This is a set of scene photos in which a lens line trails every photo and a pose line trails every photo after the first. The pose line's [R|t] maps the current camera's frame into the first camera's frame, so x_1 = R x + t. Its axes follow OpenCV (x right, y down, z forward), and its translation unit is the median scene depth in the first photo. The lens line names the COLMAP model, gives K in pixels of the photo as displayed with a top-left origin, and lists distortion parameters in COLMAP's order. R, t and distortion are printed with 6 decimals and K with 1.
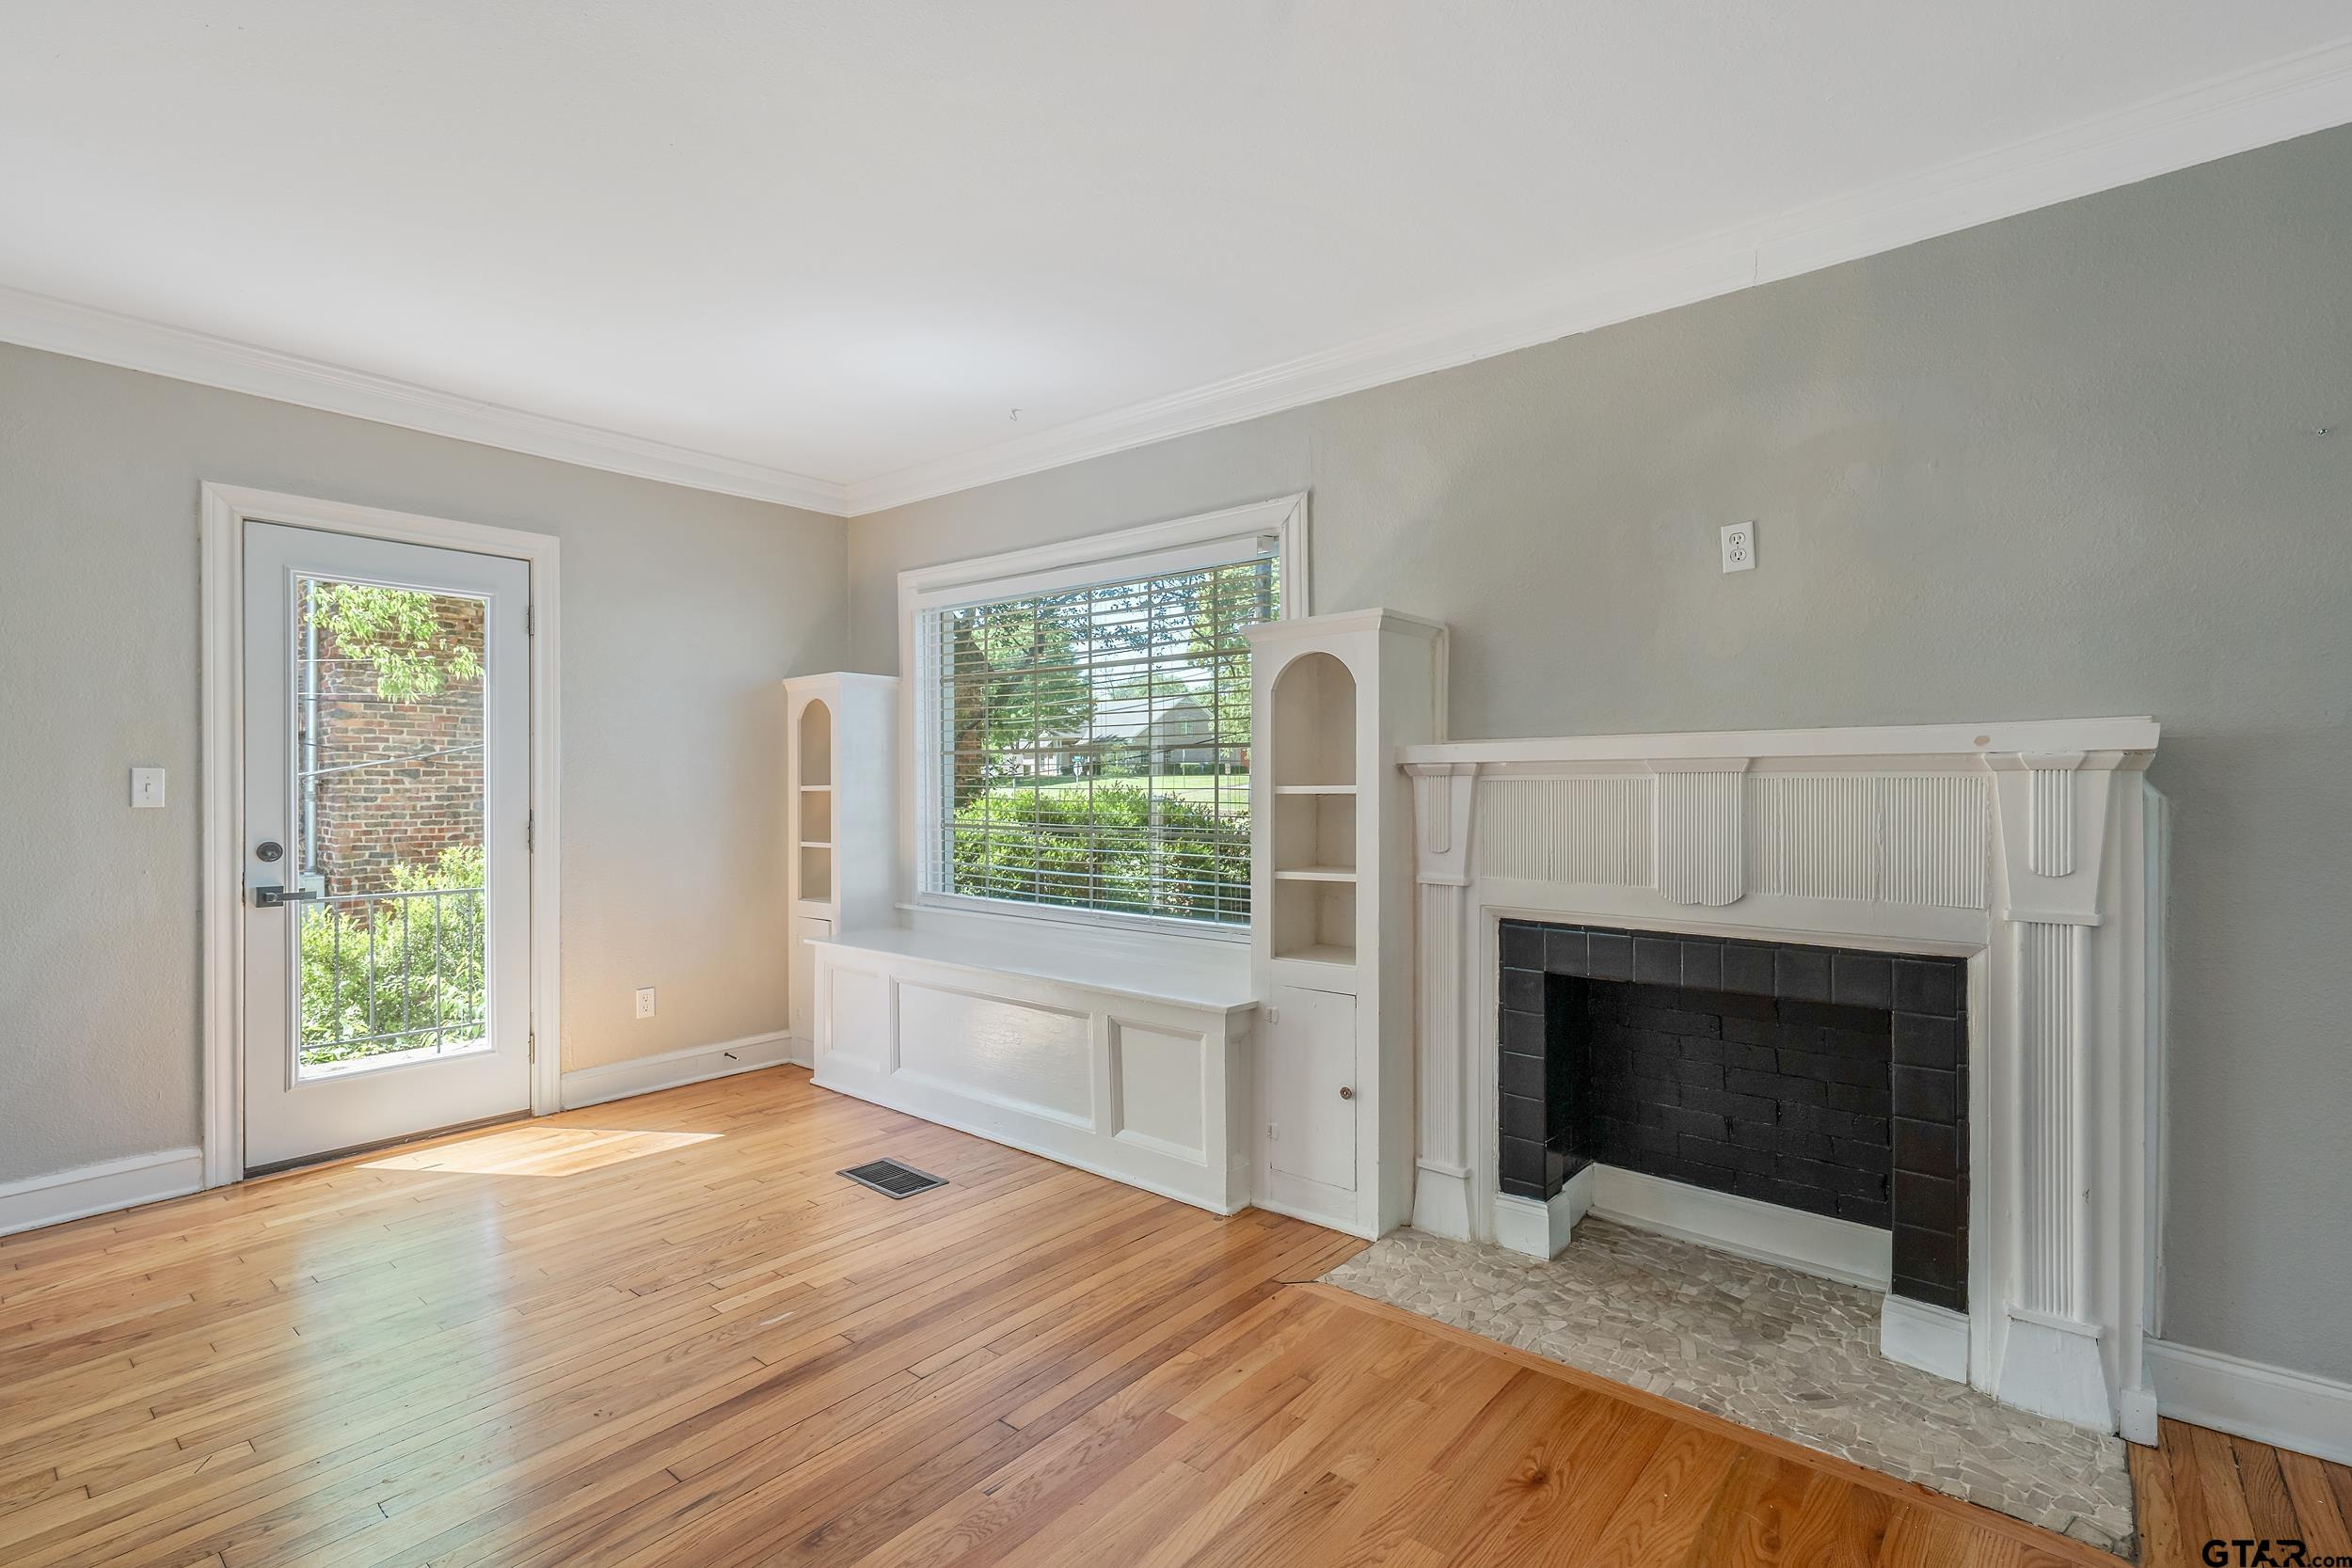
lens RADIAL K [[1084.4, 0, 1175.8], [0, 1084.4, 787.0], [0, 0, 1]] dist [0.003623, -0.001264]
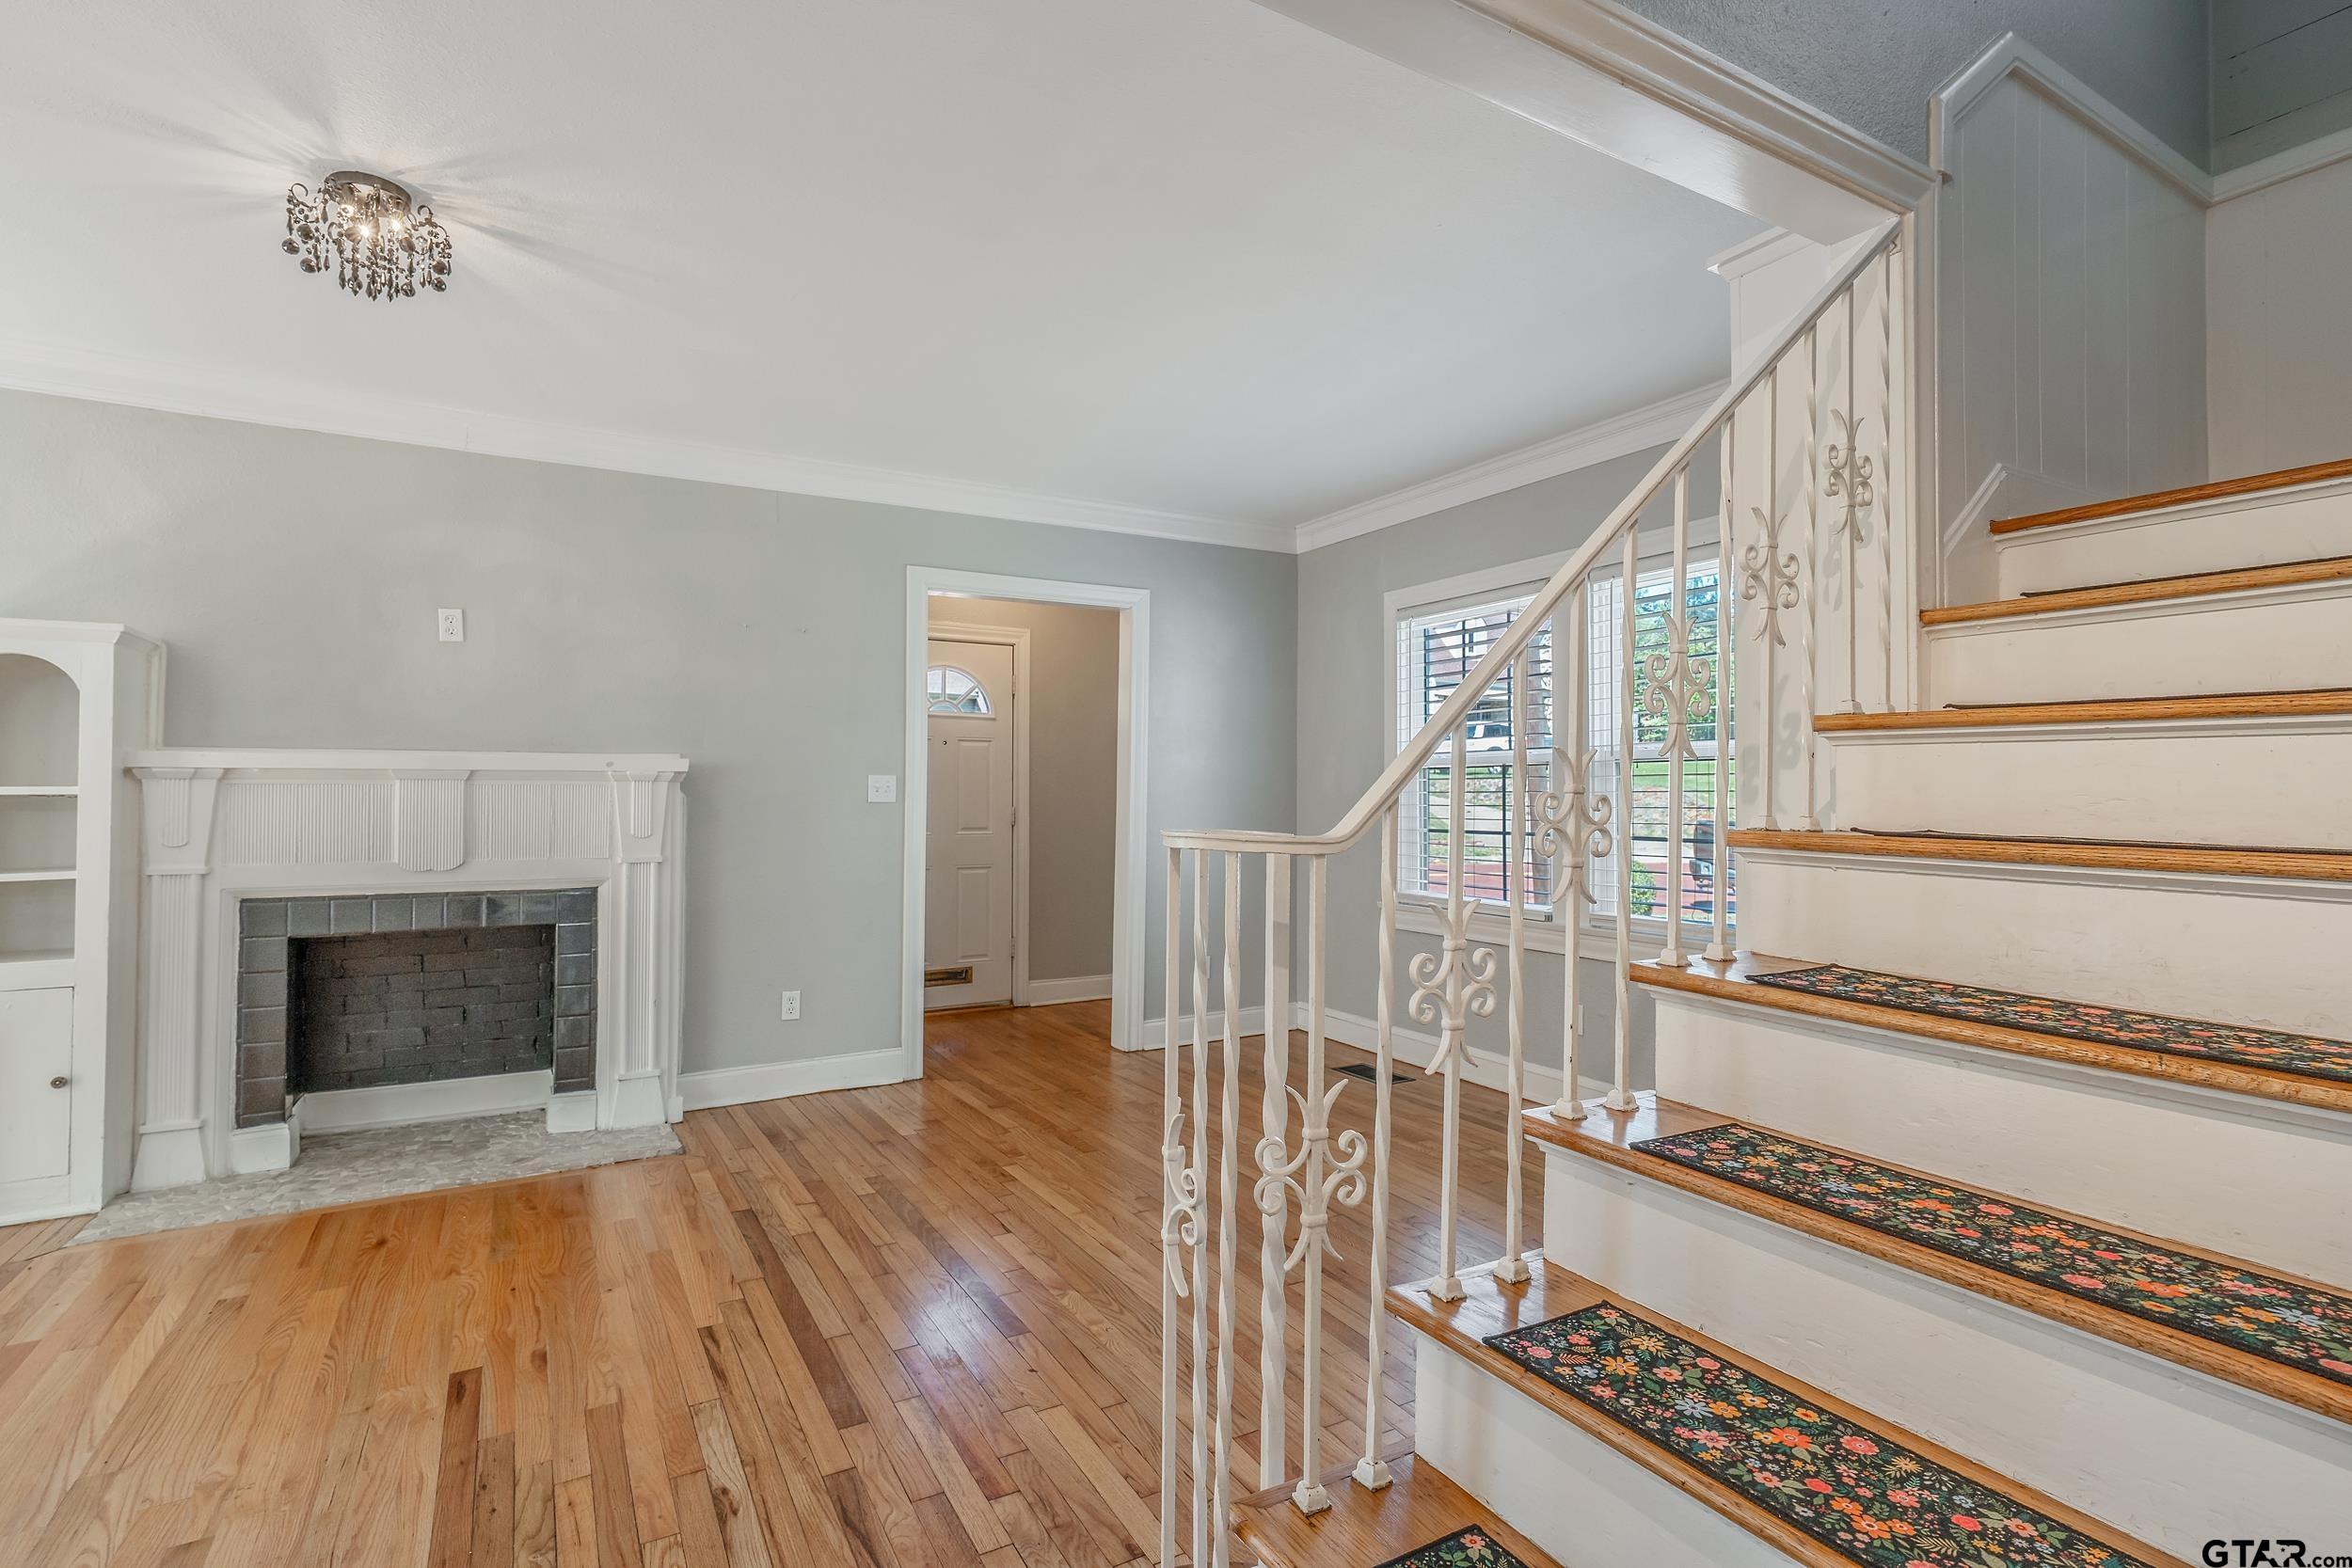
lens RADIAL K [[1084.4, 0, 1179.1], [0, 1084.4, 781.0], [0, 0, 1]] dist [0.003623, -0.001264]
pose [[0.332766, 0.010528, 0.942951, -0.513464], [-0.002716, 0.999944, -0.010206, 0.000598], [-0.943006, 0.000835, 0.332776, -0.393746]]
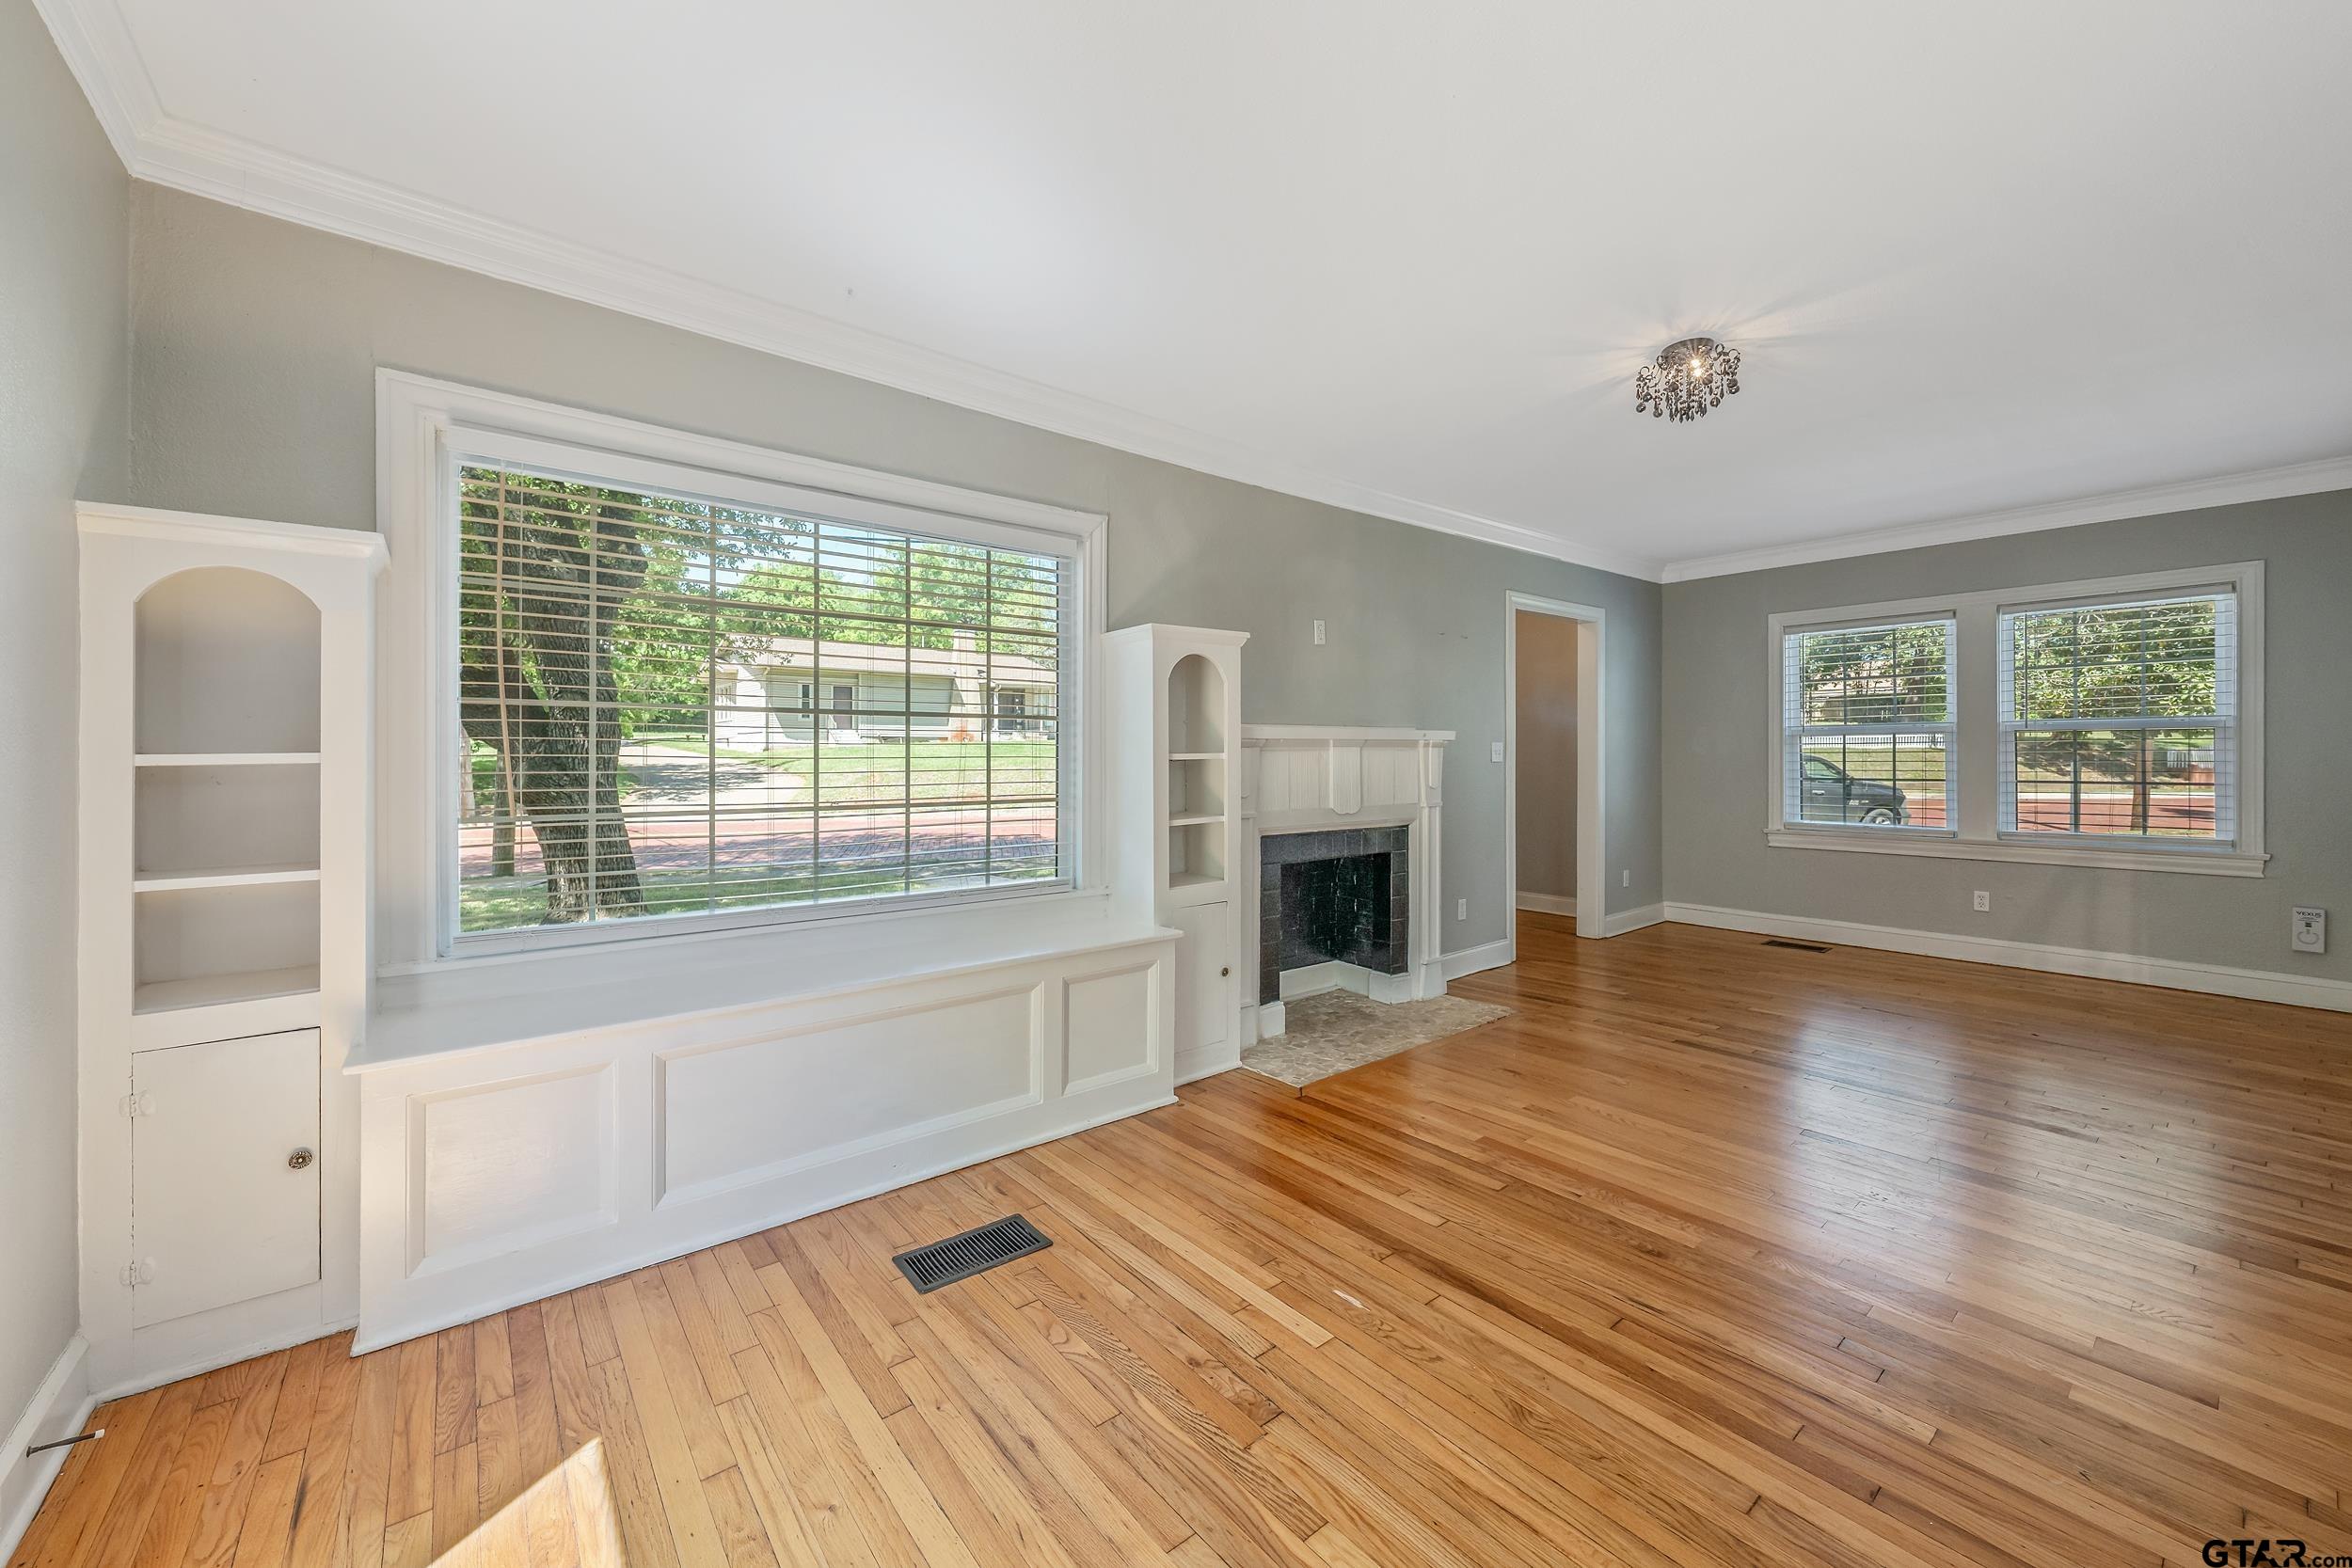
lens RADIAL K [[868.7, 0, 1210.5], [0, 868.7, 751.7], [0, 0, 1]] dist [-0.001190, 0.000124]
pose [[0.195295, 0.007147, 0.980719, -1.037720], [0.007168, 0.999936, -0.008714, 0.007129], [-0.980718, 0.008731, 0.195231, 0.867432]]
